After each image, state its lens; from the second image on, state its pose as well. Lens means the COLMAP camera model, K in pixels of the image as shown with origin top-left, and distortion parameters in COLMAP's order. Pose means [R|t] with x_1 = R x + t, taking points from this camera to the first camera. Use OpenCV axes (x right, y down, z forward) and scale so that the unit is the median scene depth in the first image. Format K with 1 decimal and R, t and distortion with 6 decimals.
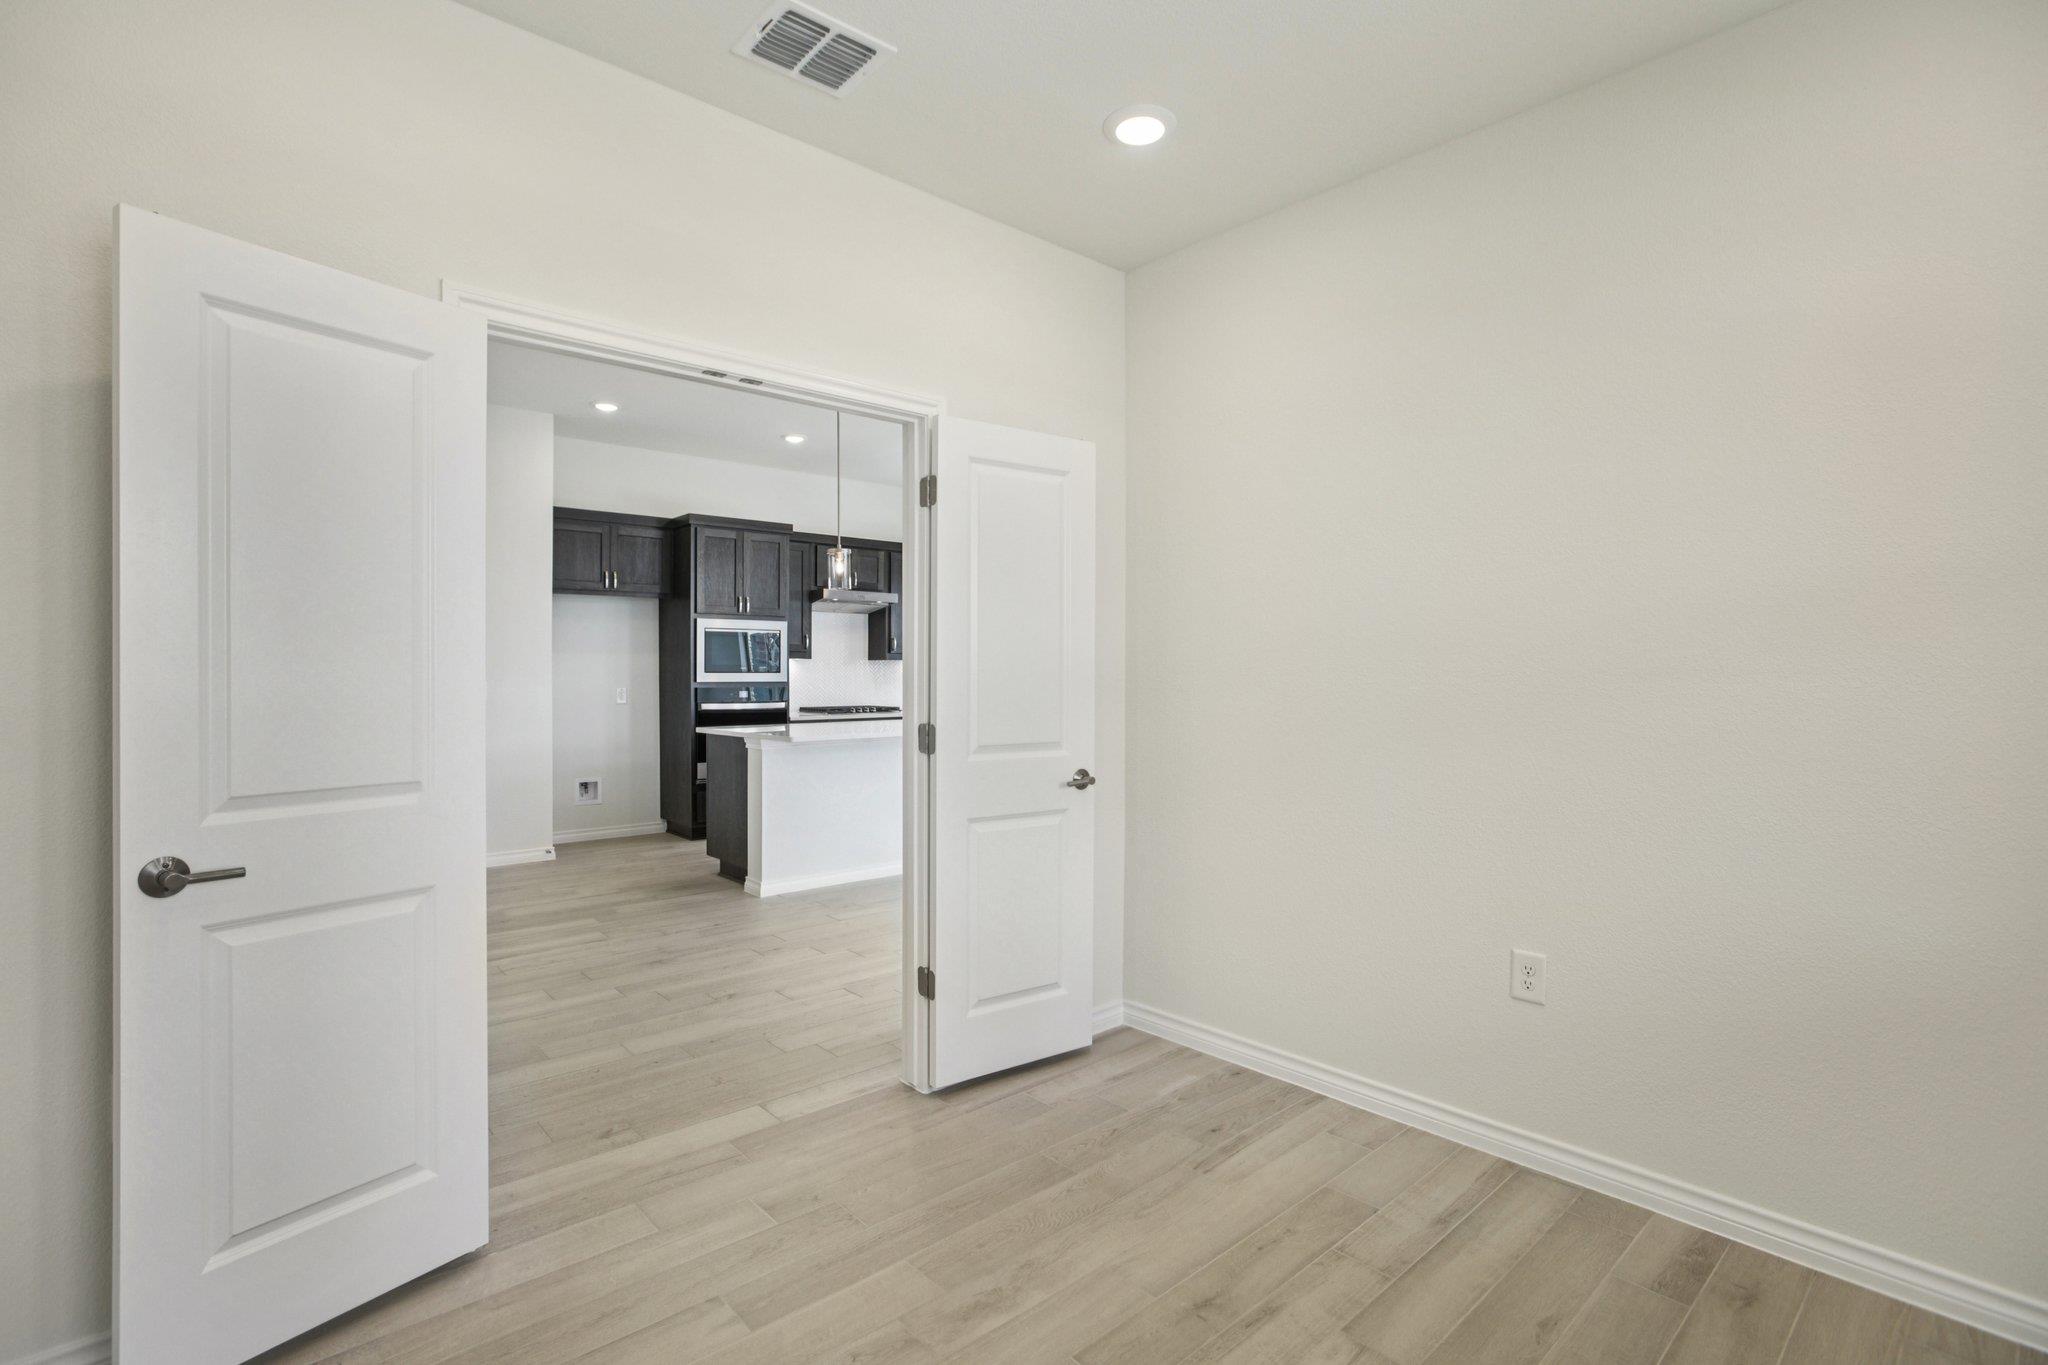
lens RADIAL K [[976.2, 0, 1055.1], [0, 976.2, 690.5], [0, 0, 1]] dist [-0.042303, 0.011713]
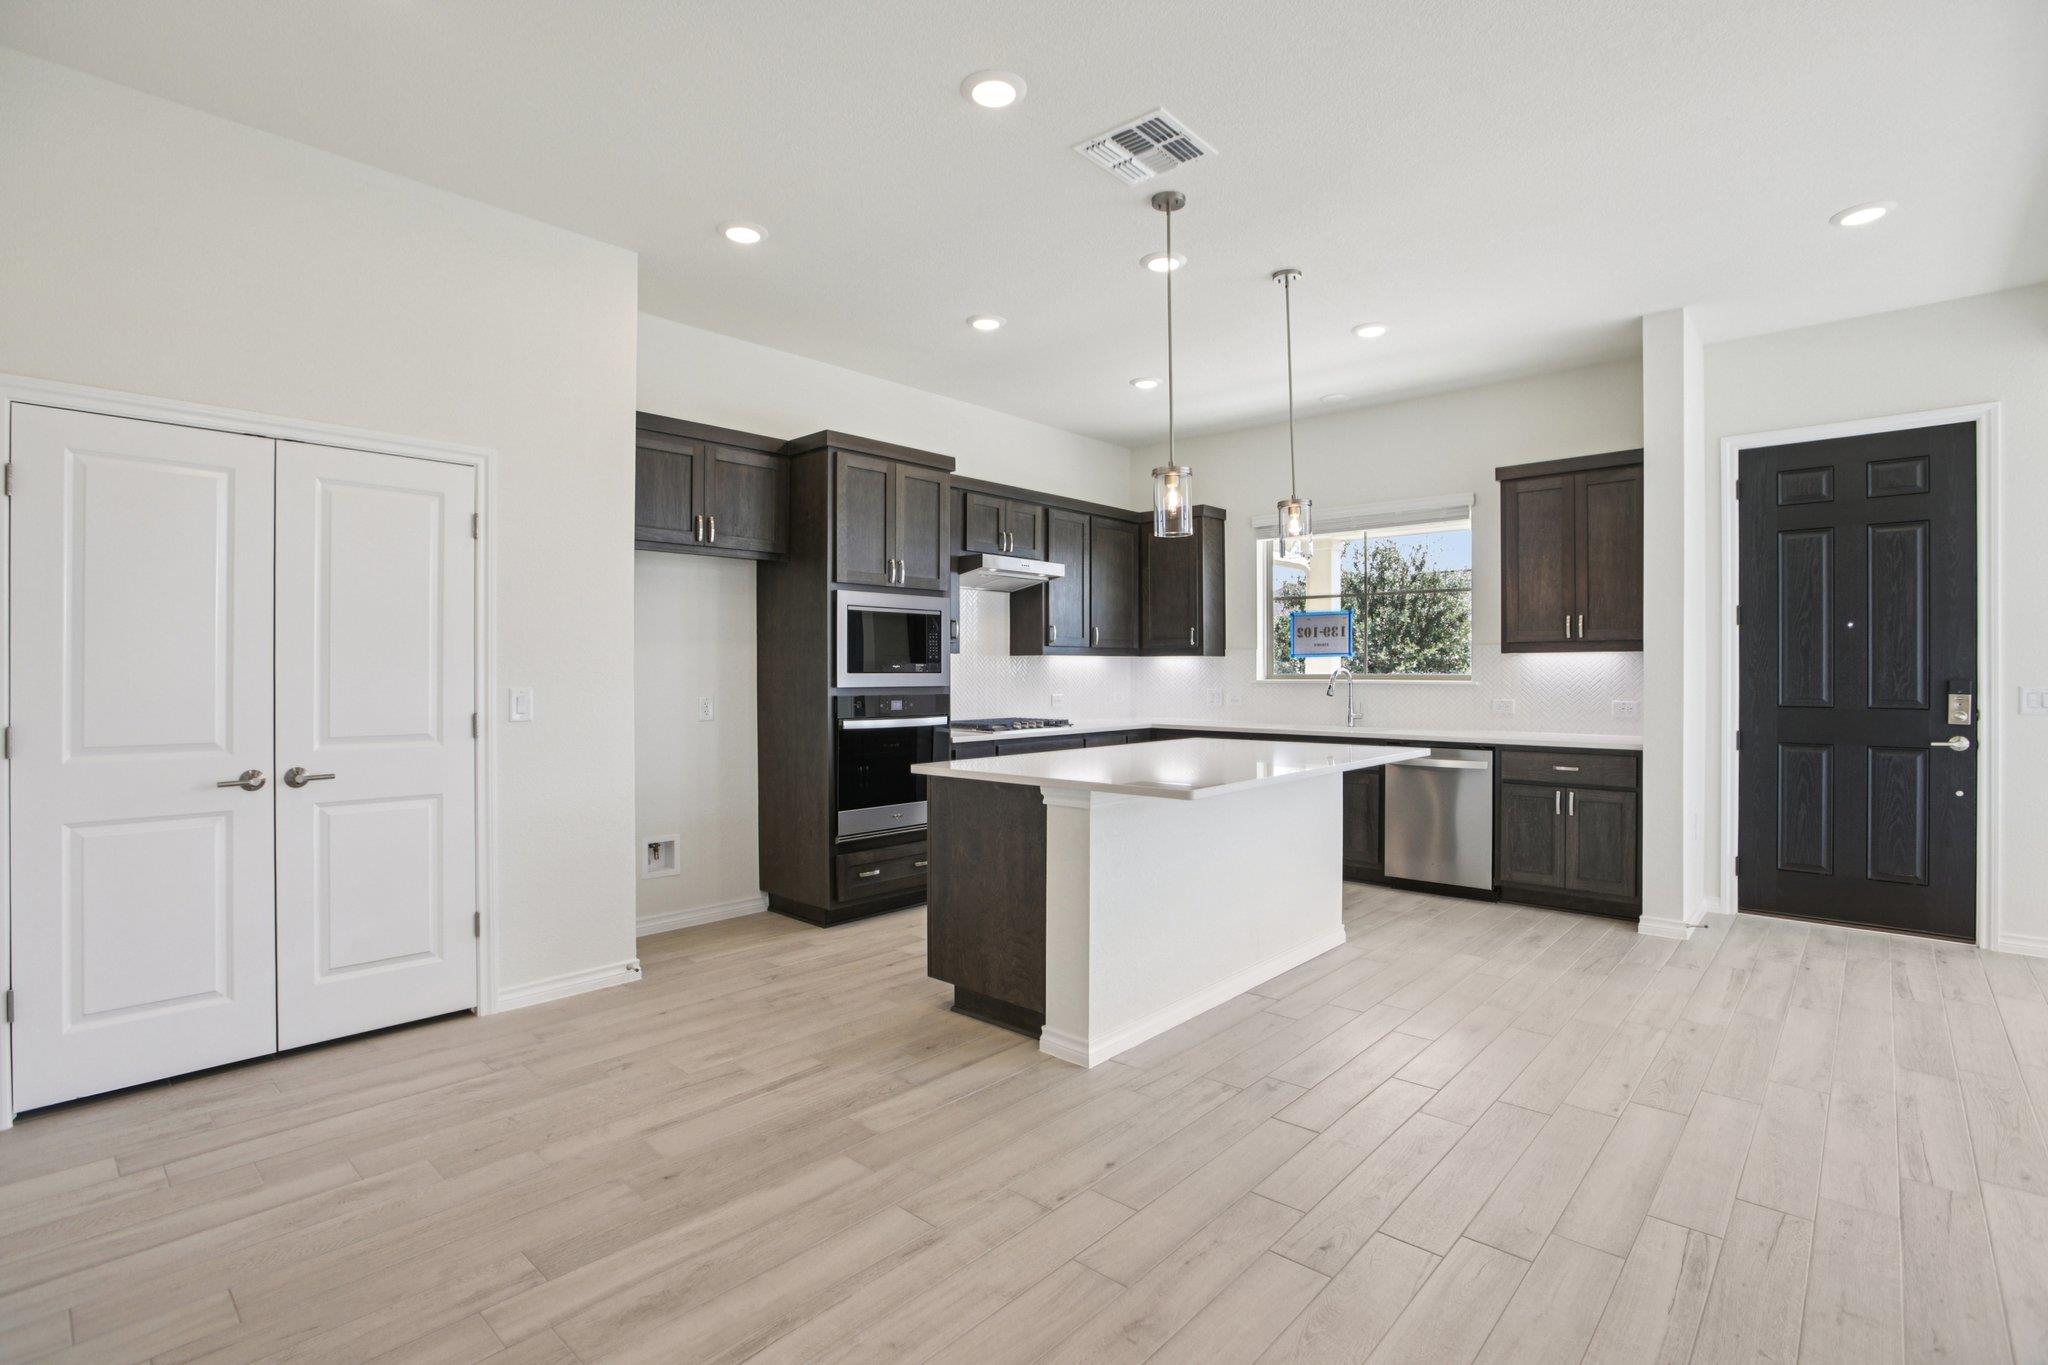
lens RADIAL K [[976.2, 0, 1029.1], [0, 976.2, 676.4], [0, 0, 1]] dist [-0.042303, 0.011713]
pose [[0.995648, -0.001196, 0.093181, -0.293481], [0.002409, 0.999914, -0.012909, -0.007026], [-0.093158, 0.013077, 0.995565, 0.324134]]
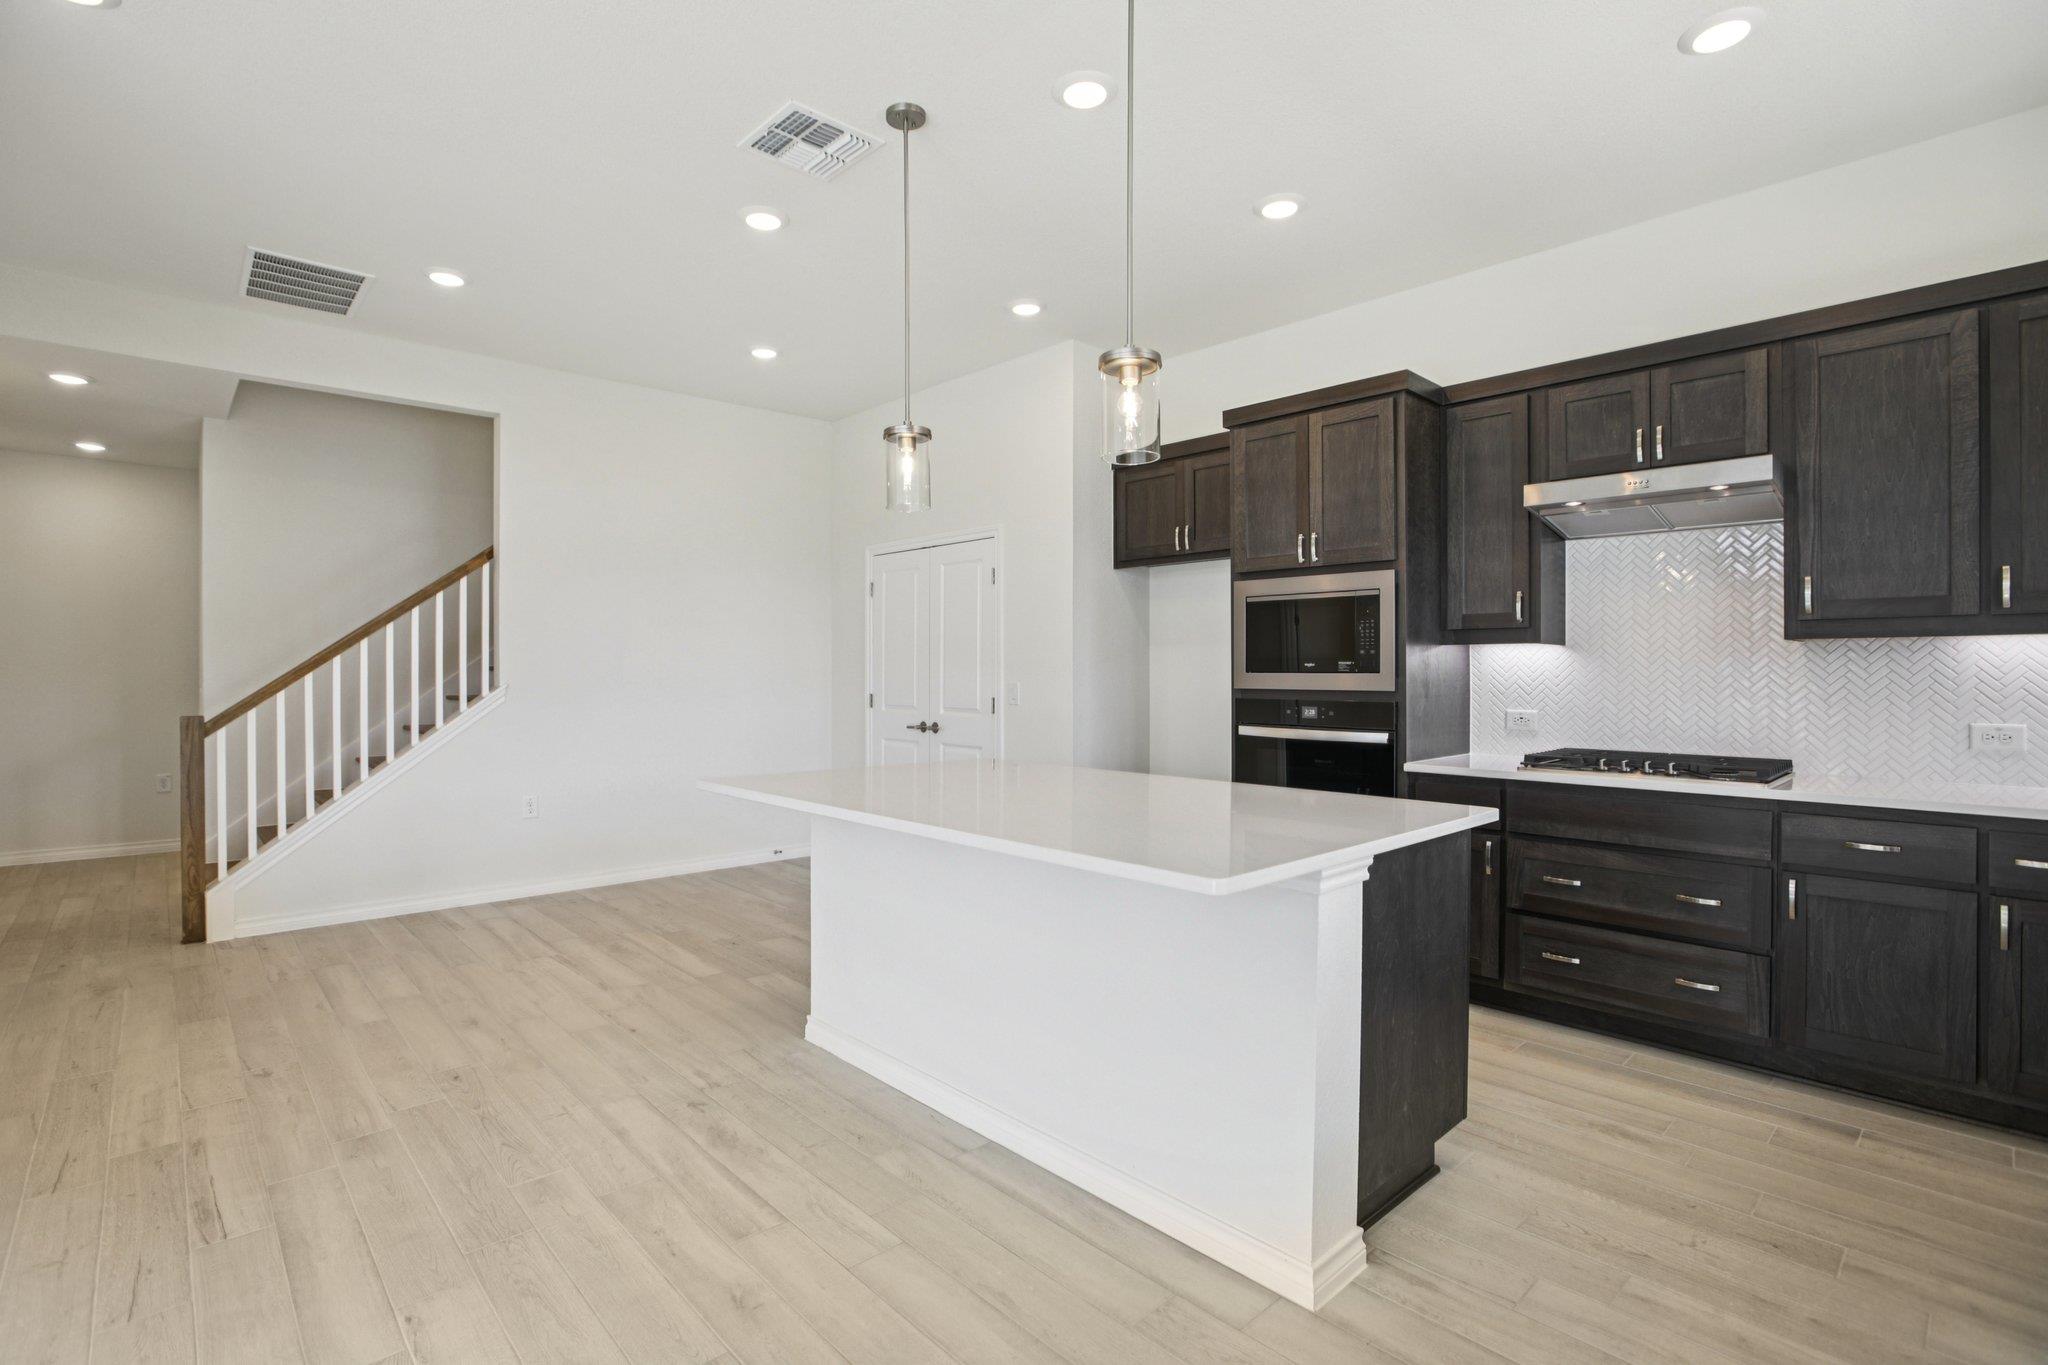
lens RADIAL K [[976.2, 0, 993.6], [0, 976.2, 673.4], [0, 0, 1]] dist [-0.042303, 0.011713]
pose [[-0.024347, 0.000226, -0.999704, 0.225879], [-0.021788, 0.999762, 0.000757, -0.014723], [0.999466, 0.021800, -0.024336, 0.843614]]
